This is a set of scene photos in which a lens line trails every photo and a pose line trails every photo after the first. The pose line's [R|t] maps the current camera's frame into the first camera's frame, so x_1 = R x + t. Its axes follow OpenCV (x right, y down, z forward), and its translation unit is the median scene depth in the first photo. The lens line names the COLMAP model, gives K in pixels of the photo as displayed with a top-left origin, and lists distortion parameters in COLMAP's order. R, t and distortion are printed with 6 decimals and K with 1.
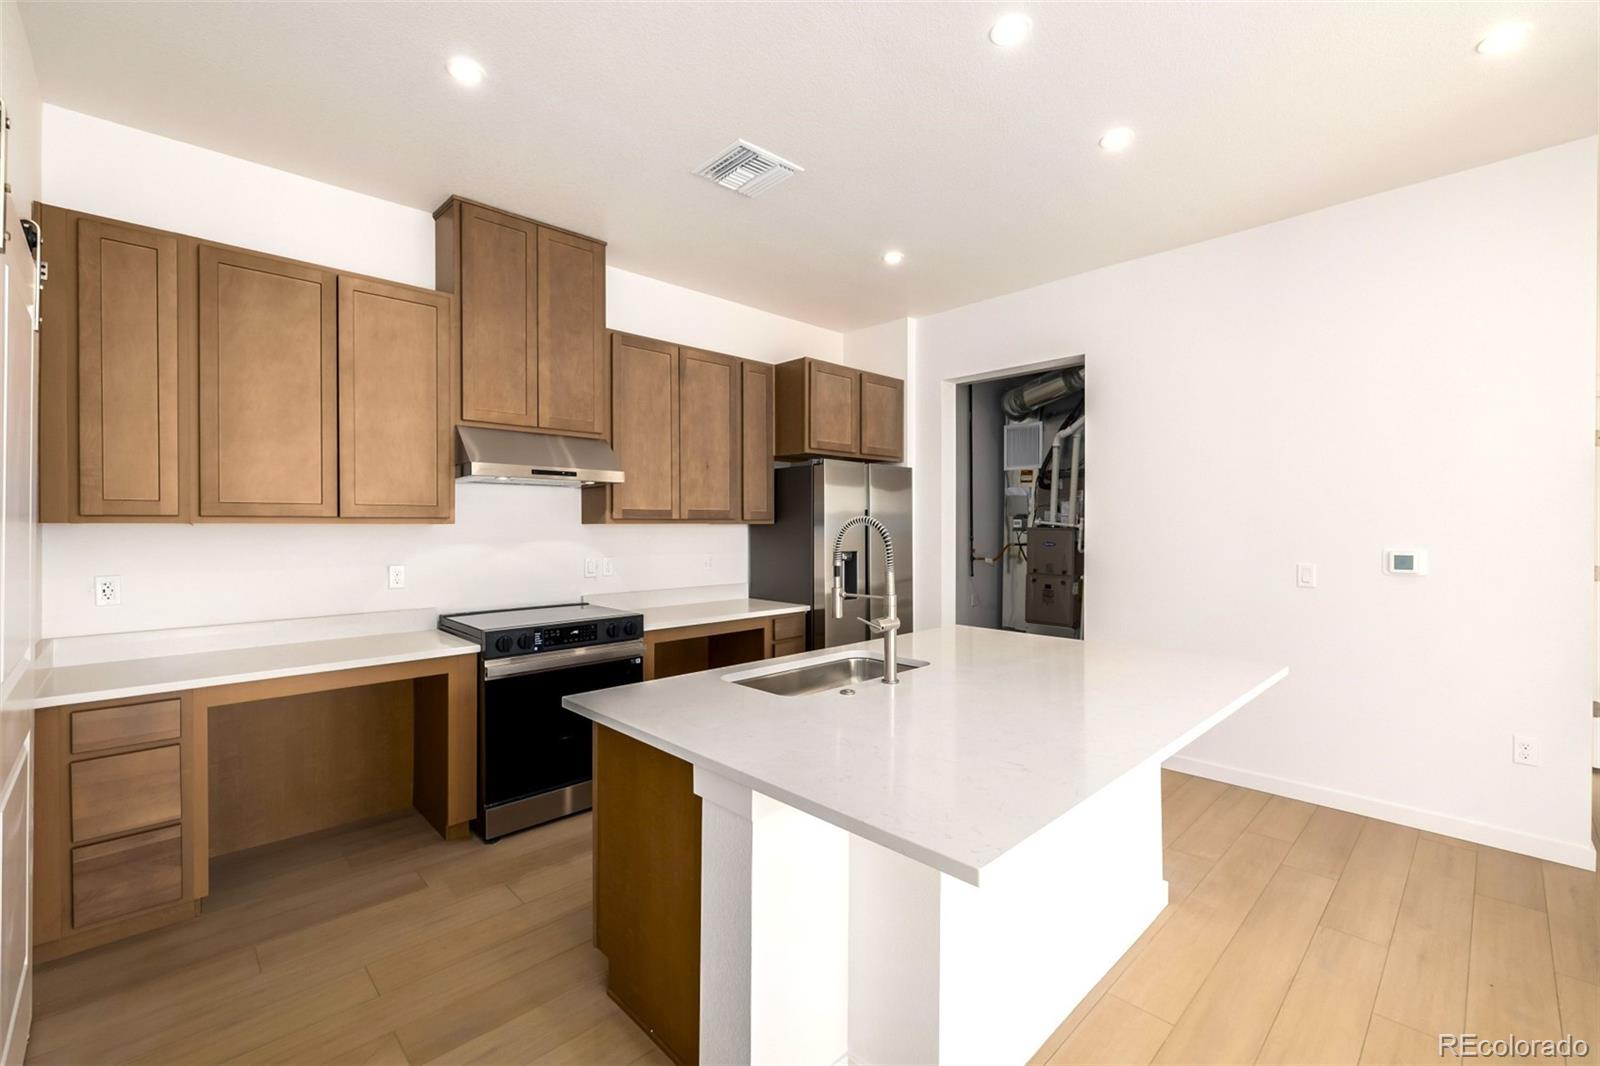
lens RADIAL K [[684.5, 0, 804.5], [0, 684.5, 522.9], [0, 0, 1]] dist [0.002228, 0.000915]
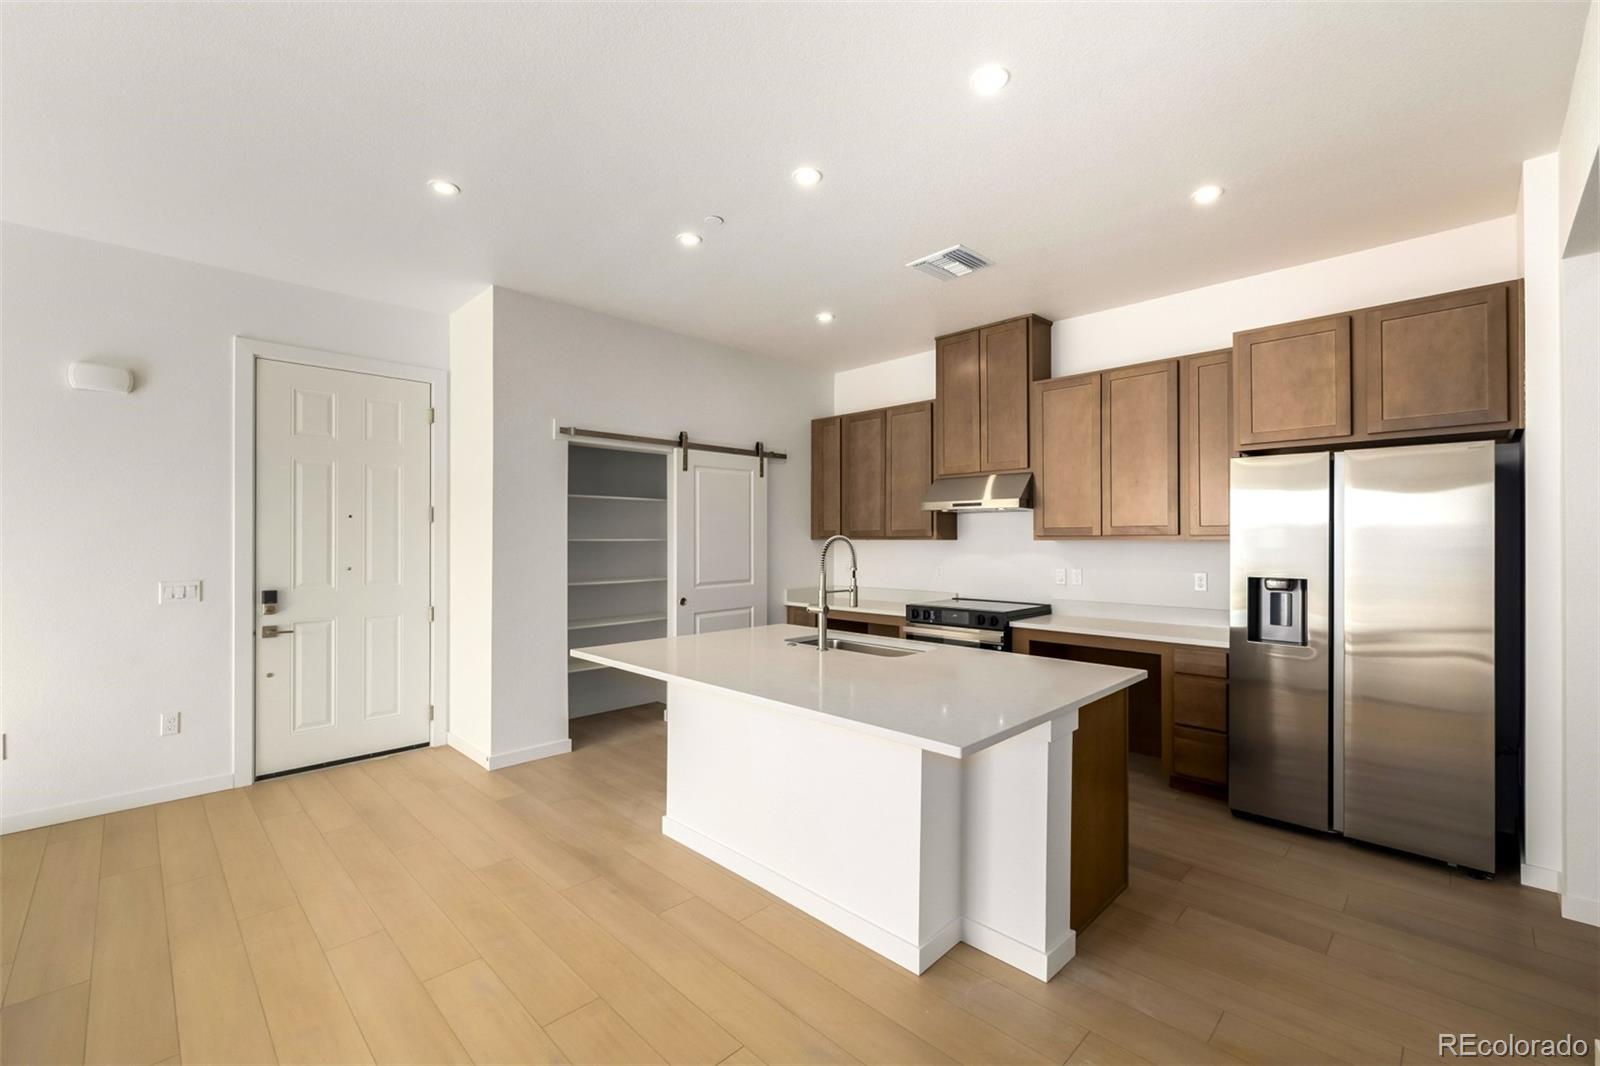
lens RADIAL K [[684.5, 0, 804.8], [0, 684.5, 538.7], [0, 0, 1]] dist [0.002228, 0.000915]
pose [[0.015793, 0.004799, -0.999864, 0.889912], [0.010267, 0.999935, 0.004961, -0.010288], [0.999823, -0.010344, 0.015743, 0.530459]]
